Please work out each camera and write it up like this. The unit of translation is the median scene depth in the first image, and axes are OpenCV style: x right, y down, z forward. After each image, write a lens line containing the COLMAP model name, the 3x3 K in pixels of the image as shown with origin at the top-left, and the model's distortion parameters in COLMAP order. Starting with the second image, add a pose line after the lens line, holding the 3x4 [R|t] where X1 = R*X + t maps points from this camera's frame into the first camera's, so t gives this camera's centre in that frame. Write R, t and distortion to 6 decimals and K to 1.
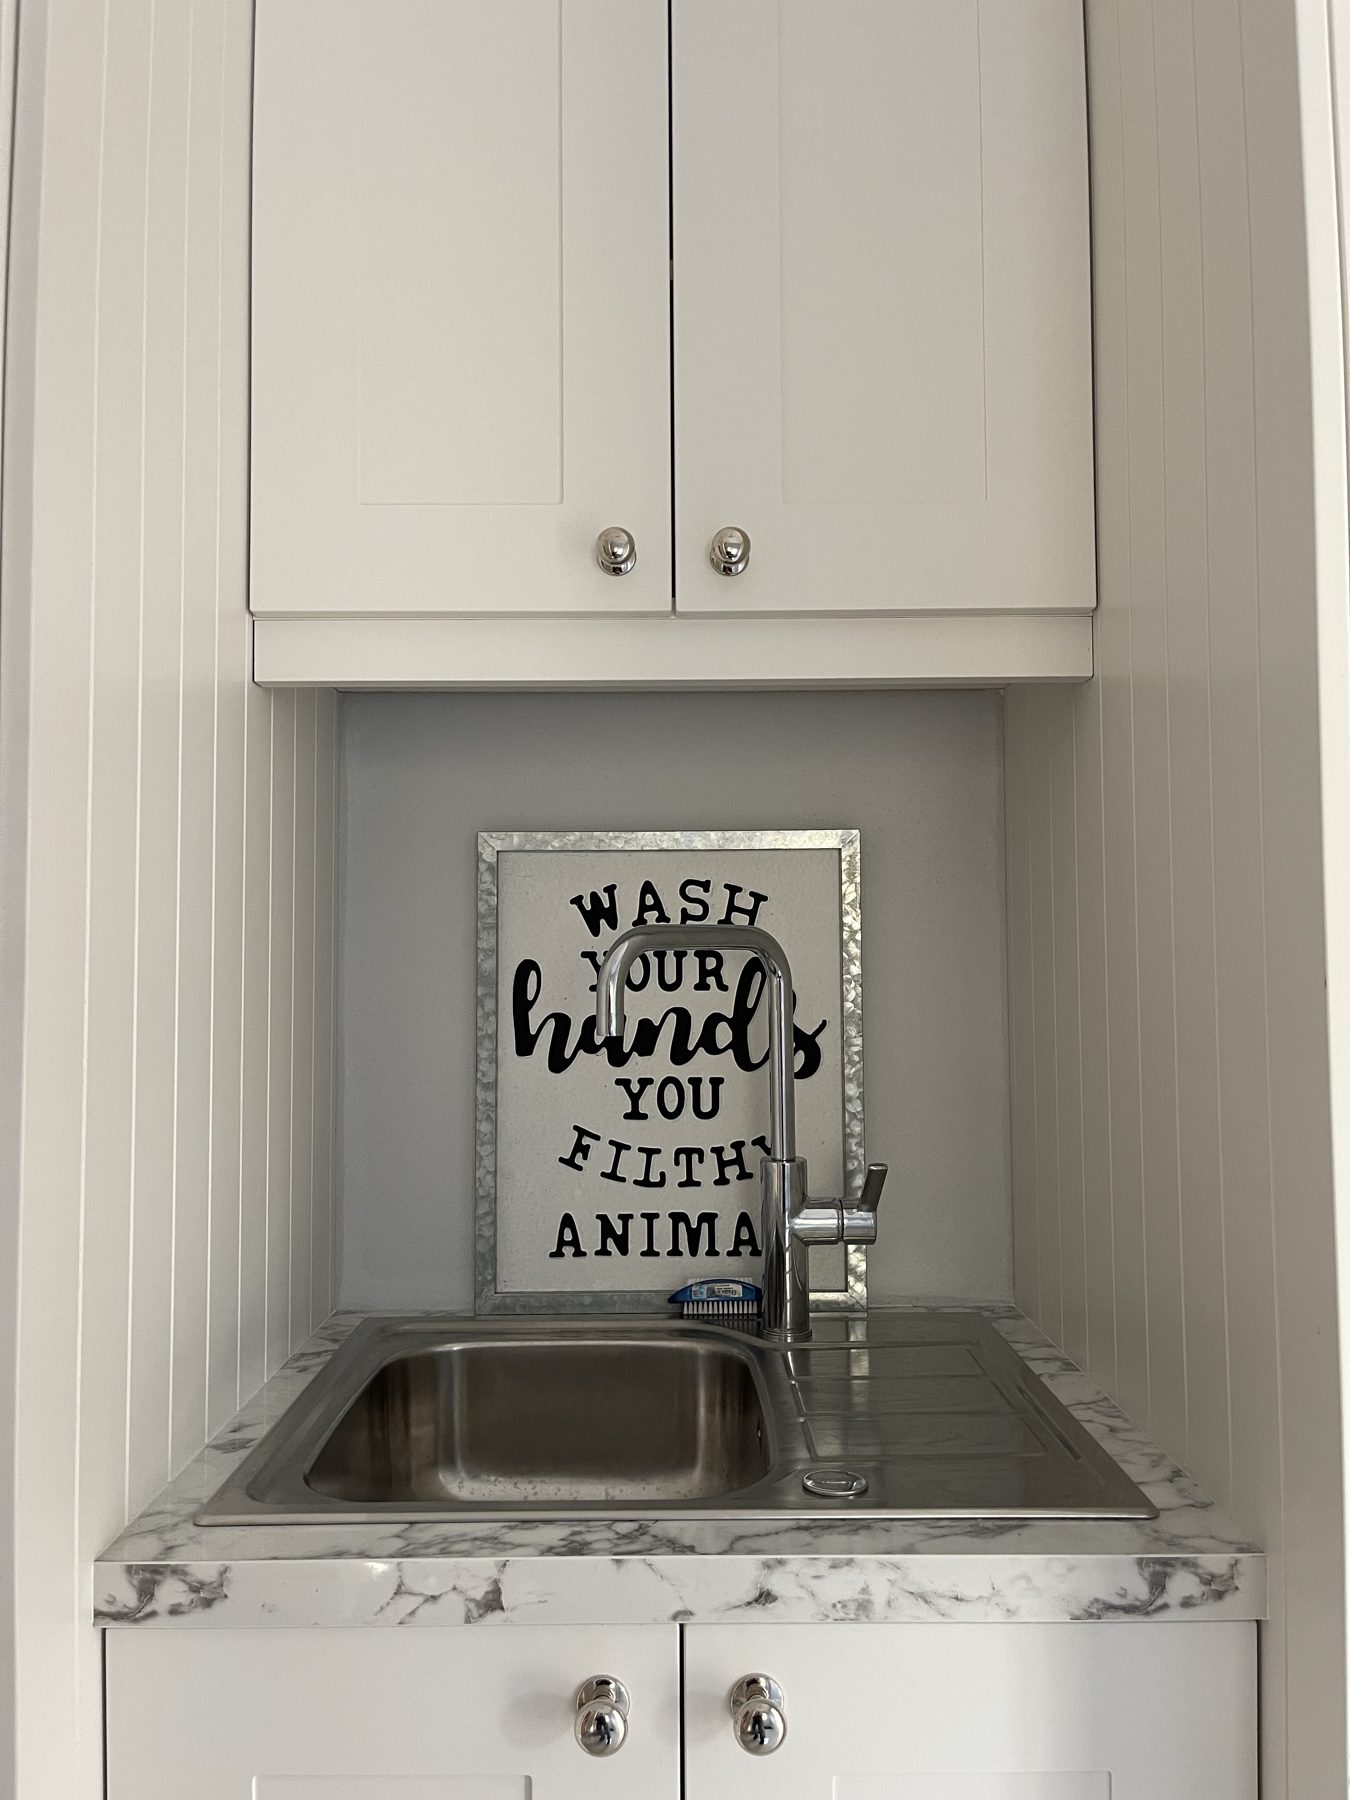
lens RADIAL K [[1378.7, 0, 670.9], [0, 1378.7, 882.6], [0, 0, 1]] dist [0.059268, -0.061082]
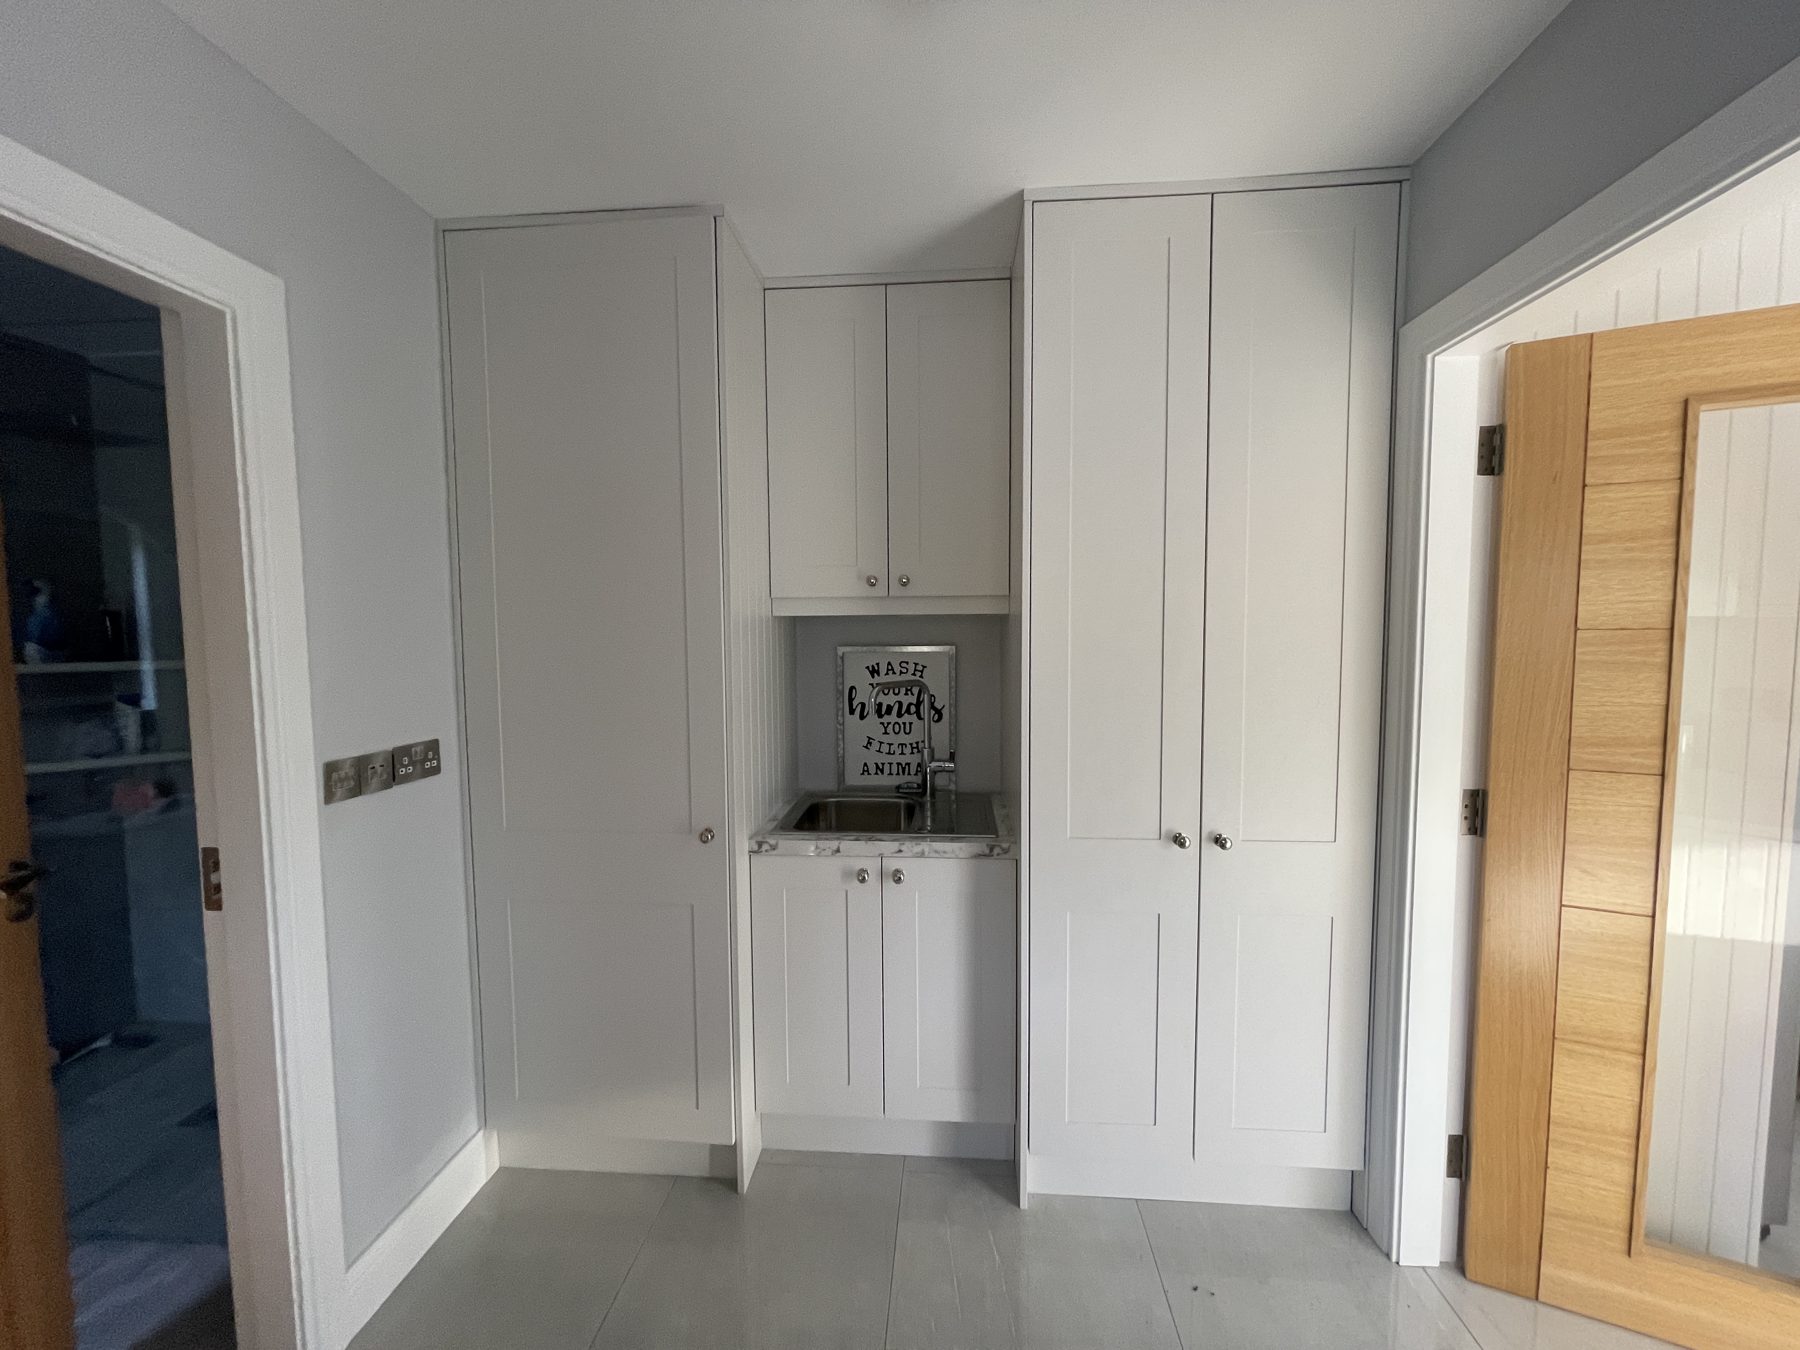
lens RADIAL K [[724.3, 0, 901.4], [0, 724.3, 674.5], [0, 0, 1]] dist [0.000396, -0.000675]
pose [[0.997252, 0.004686, -0.073941, 0.138319], [0.004593, 0.992170, 0.124813, -0.184624], [0.073947, -0.124810, 0.989421, -0.681065]]
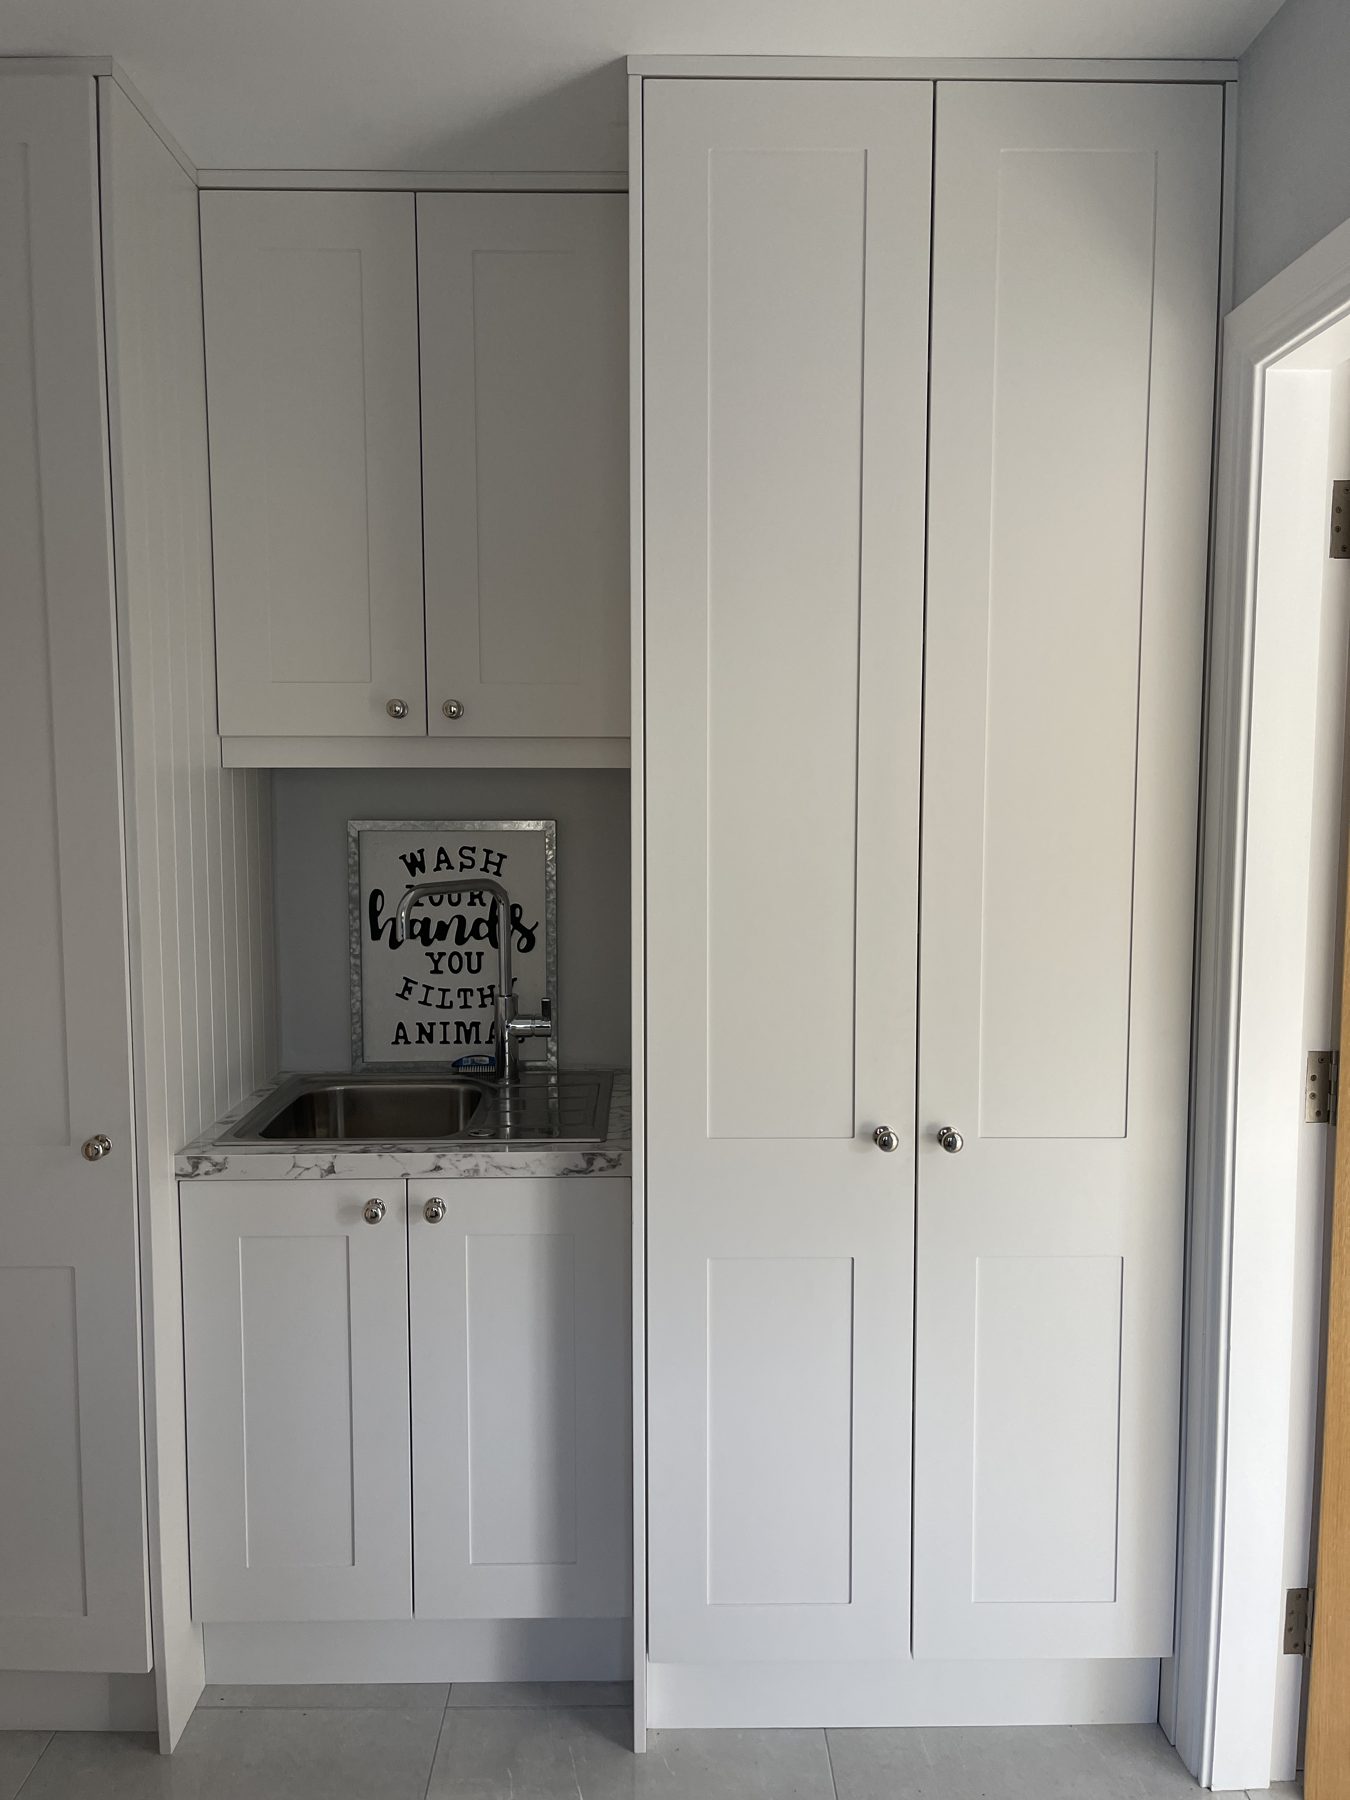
lens RADIAL K [[1387.4, 0, 675.0], [0, 1387.4, 900.0], [0, 0, 1]] dist [0.079925, -0.110002]
pose [[0.999906, 0.004086, 0.013057, 0.276836], [-0.006006, 0.988571, 0.150636, -0.217425], [-0.012292, -0.150700, 0.988503, -0.871358]]
